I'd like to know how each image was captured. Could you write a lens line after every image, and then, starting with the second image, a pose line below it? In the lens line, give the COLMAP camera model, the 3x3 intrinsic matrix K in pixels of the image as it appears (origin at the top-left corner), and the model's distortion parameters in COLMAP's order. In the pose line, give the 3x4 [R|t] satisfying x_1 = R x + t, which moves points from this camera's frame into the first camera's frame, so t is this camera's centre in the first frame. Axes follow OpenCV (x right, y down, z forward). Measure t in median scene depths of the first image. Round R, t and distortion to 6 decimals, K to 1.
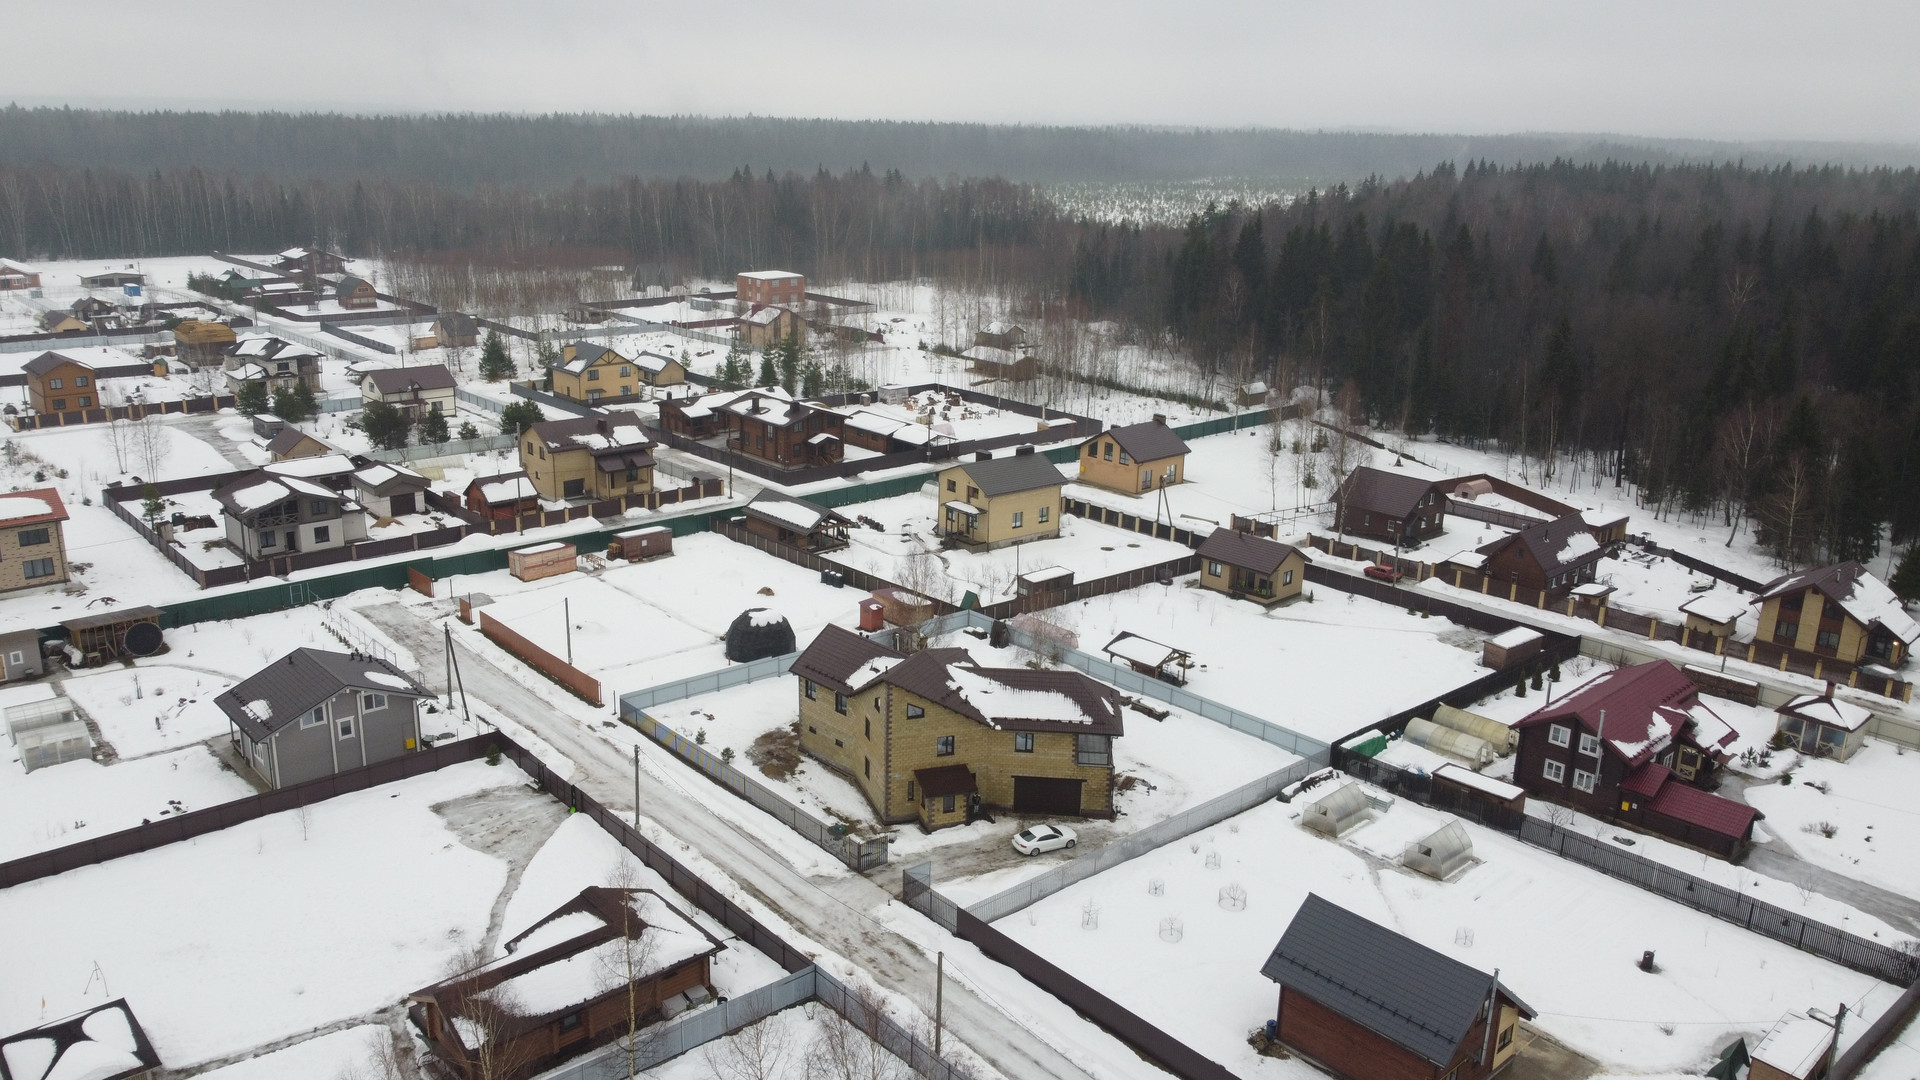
lens RADIAL K [[1459.2, 0, 919.3], [0, 1459.2, 536.6], [0, 0, 1]] dist [0.013224, -0.011469]
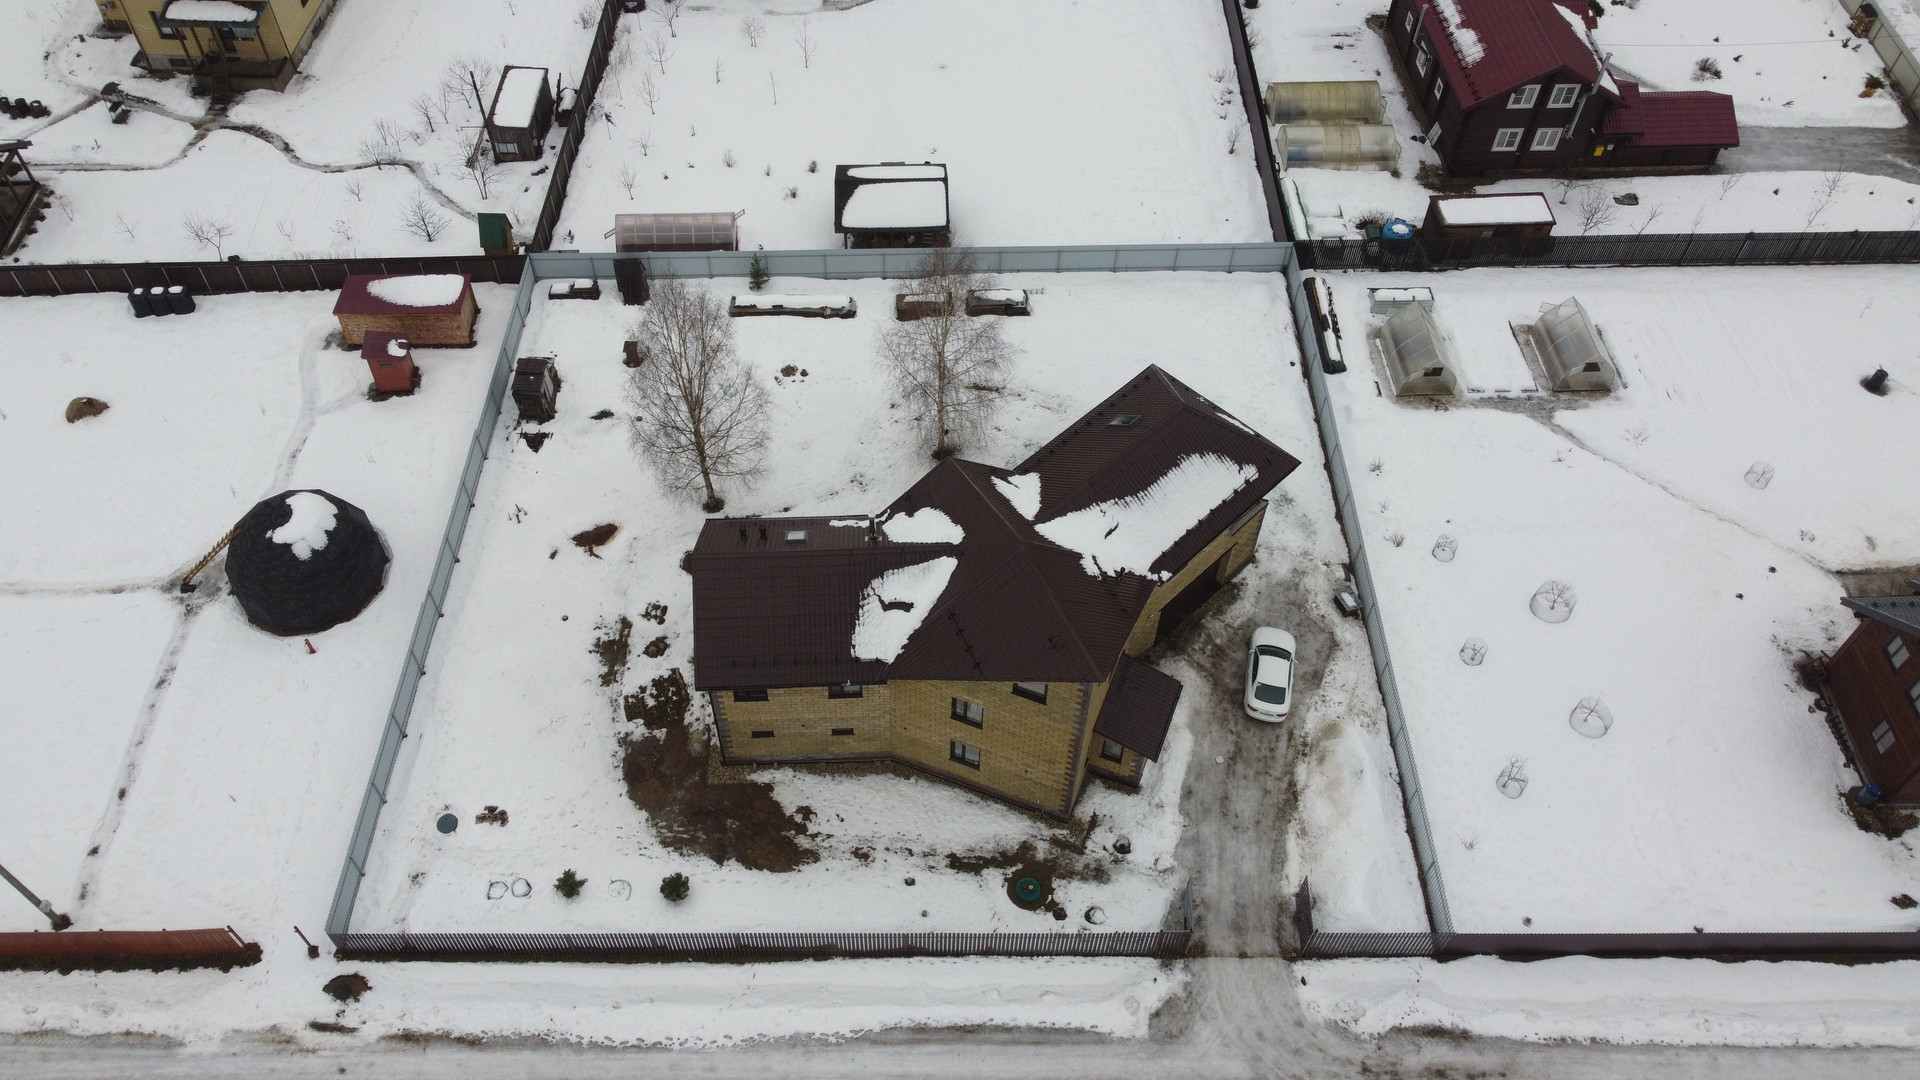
lens RADIAL K [[1458.0, 0, 931.4], [0, 1458.0, 545.2], [0, 0, 1]] dist [0.000186, -0.001097]
pose [[0.647813, -0.605320, 0.462521, -0.218933], [0.222576, 0.731045, 0.645006, -0.221330], [-0.728559, -0.314897, 0.608310, 0.629768]]
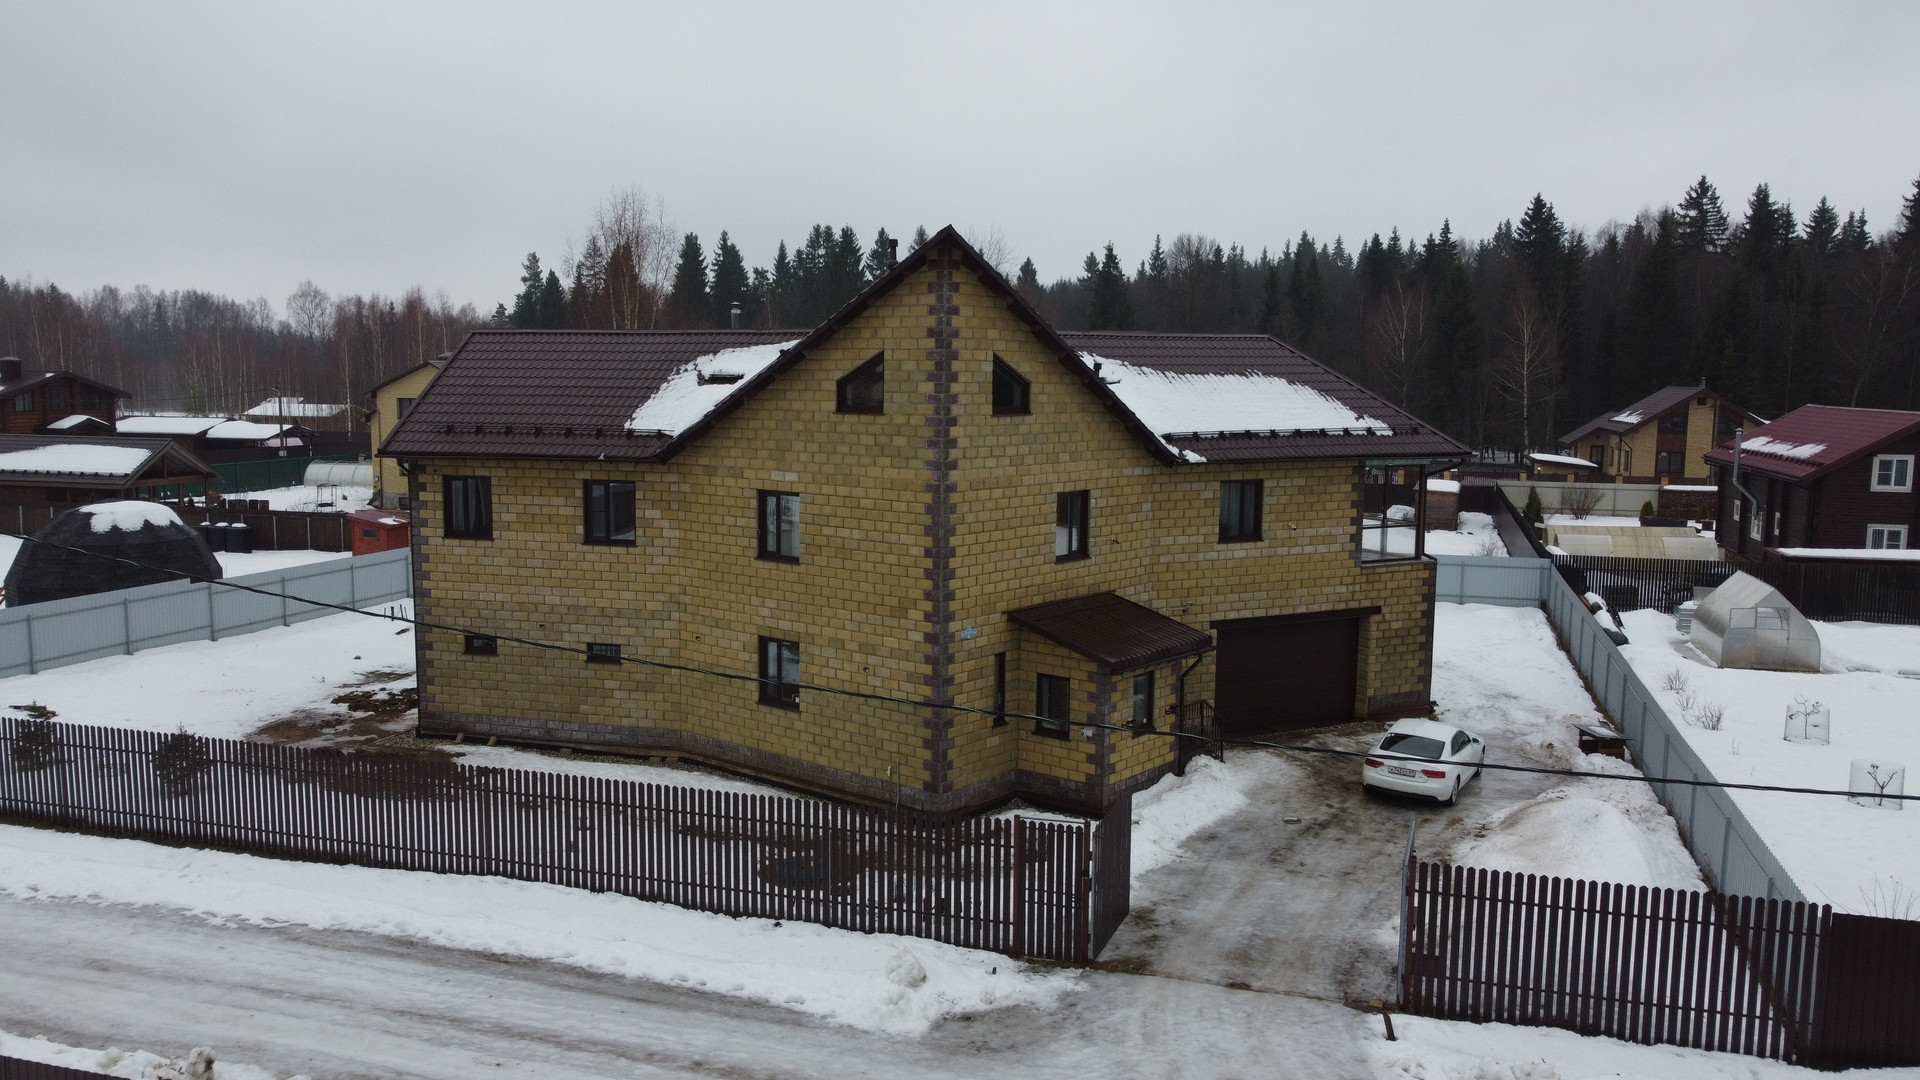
lens RADIAL K [[1459.1, 0, 932.4], [0, 1459.1, 543.2], [0, 0, 1]] dist [0.003858, -0.003336]
pose [[0.848906, -0.075744, 0.523088, -0.141811], [0.158215, 0.980714, -0.114755, 0.152539], [-0.504308, 0.180176, 0.844518, 0.655821]]
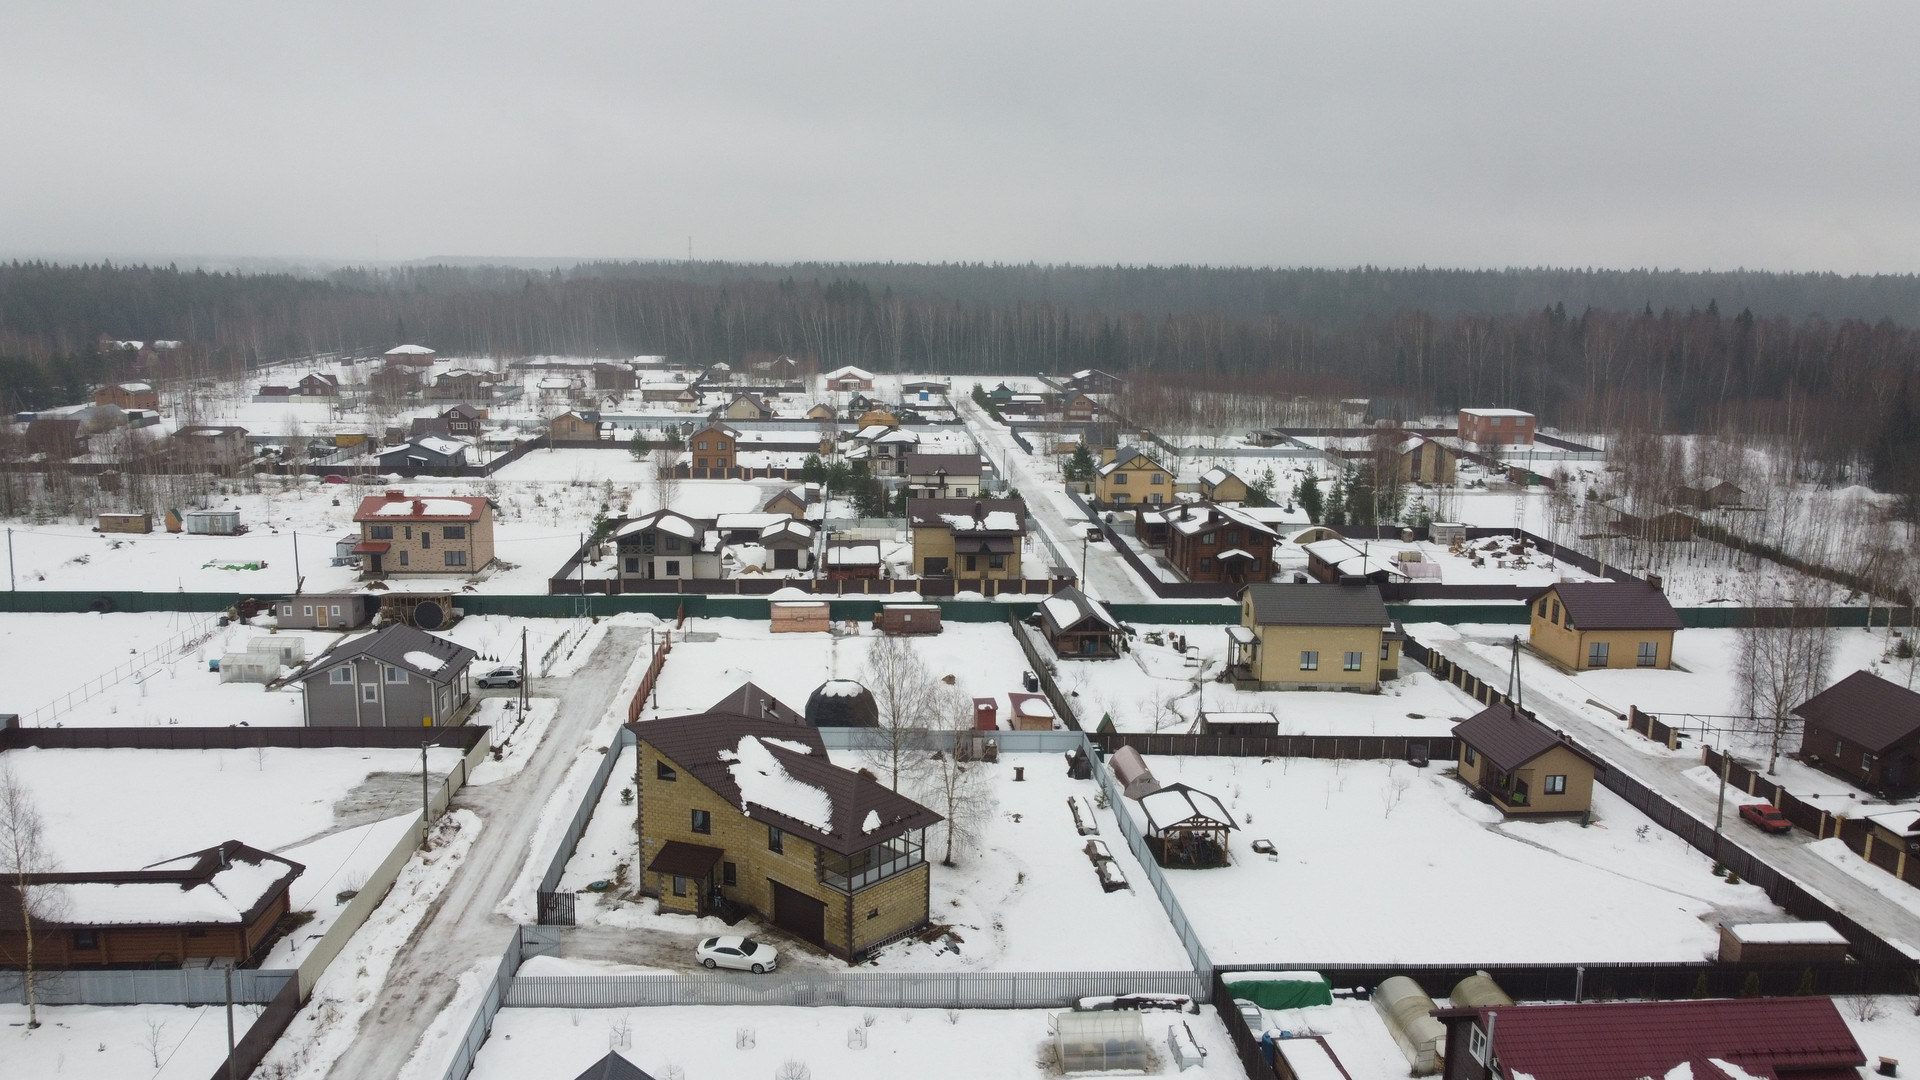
lens RADIAL K [[1460.8, 0, 924.2], [0, 1460.8, 538.0], [0, 0, 1]] dist [0.009012, -0.000273]
pose [[0.787467, 0.106449, -0.607095, 0.549526], [-0.170511, 0.984156, -0.048607, -0.003534], [0.592302, 0.141793, 0.793142, 0.310716]]
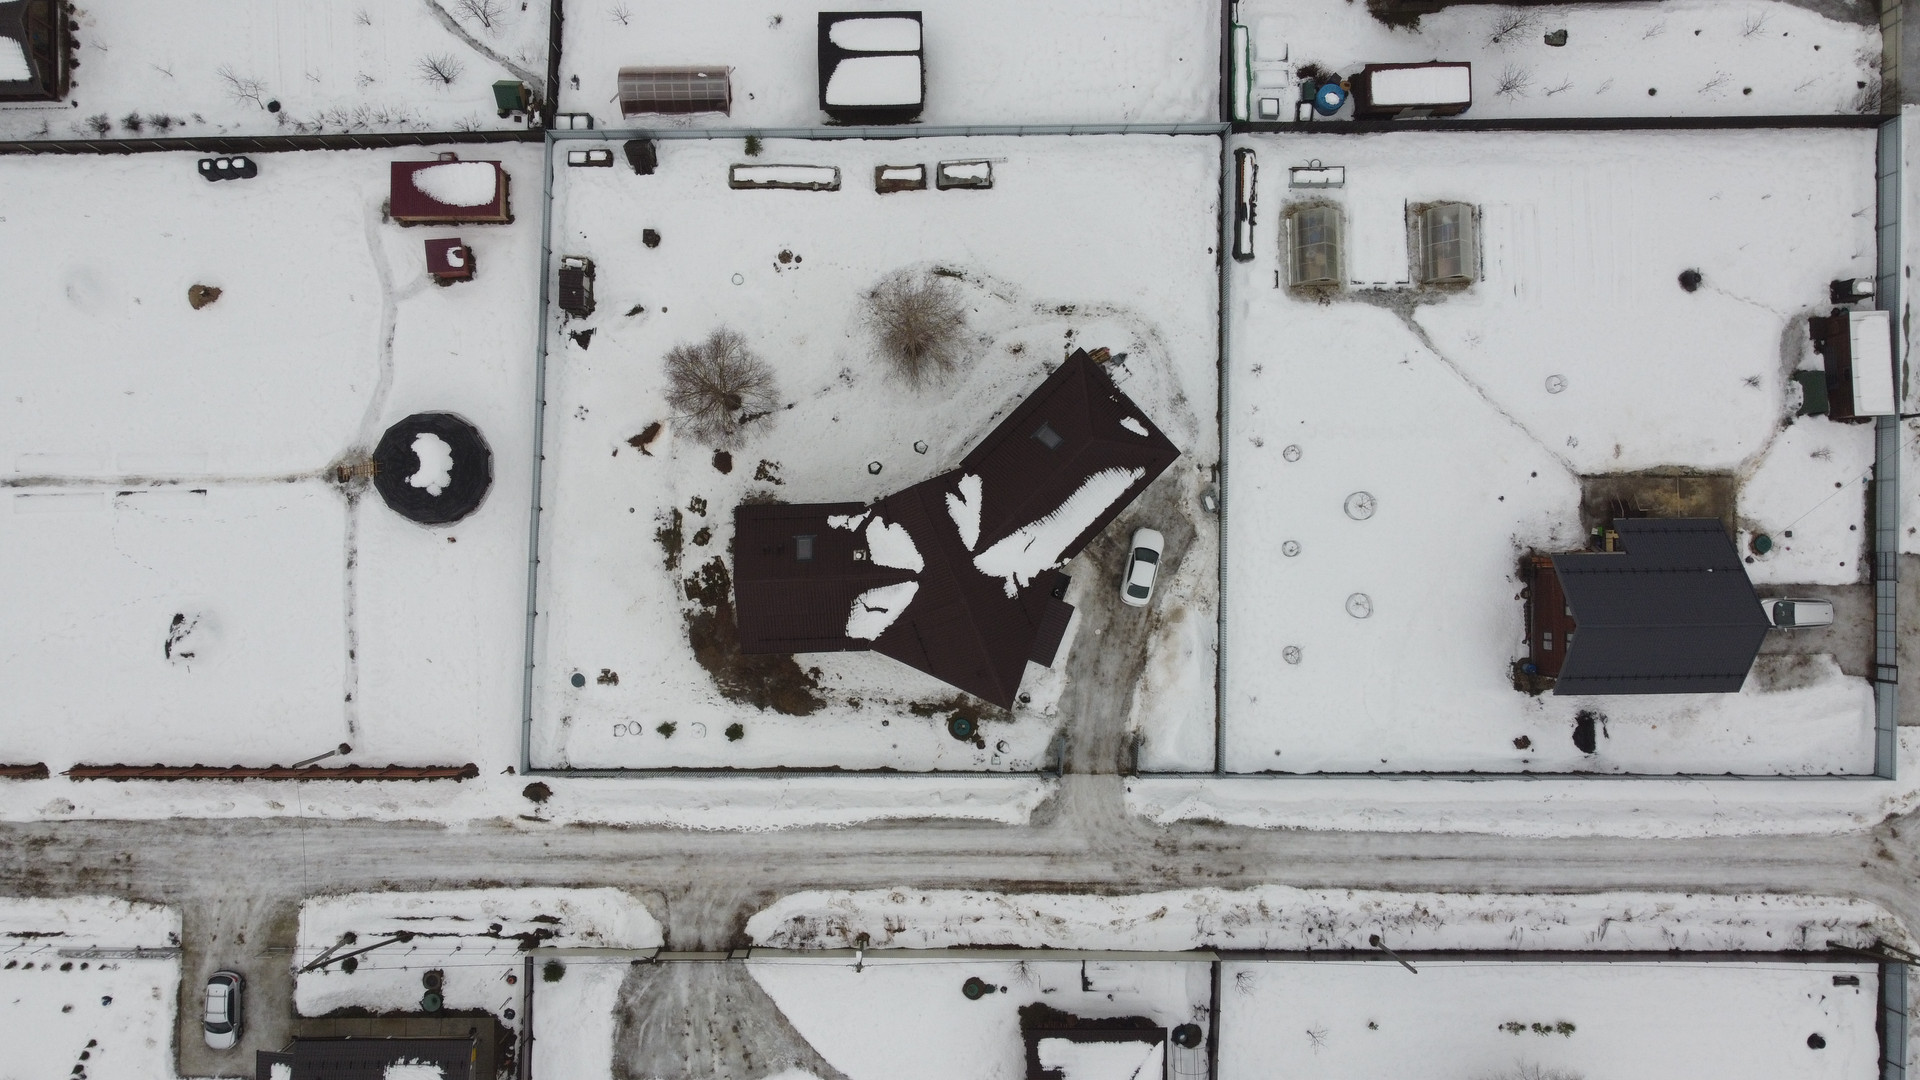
lens RADIAL K [[1459.2, 0, 919.3], [0, 1459.2, 536.6], [0, 0, 1]] dist [0.013224, -0.011469]
pose [[0.655951, -0.754784, 0.005449, 0.006742], [0.210605, 0.189951, 0.958939, -0.553969], [-0.724827, -0.627869, 0.283560, 0.726936]]
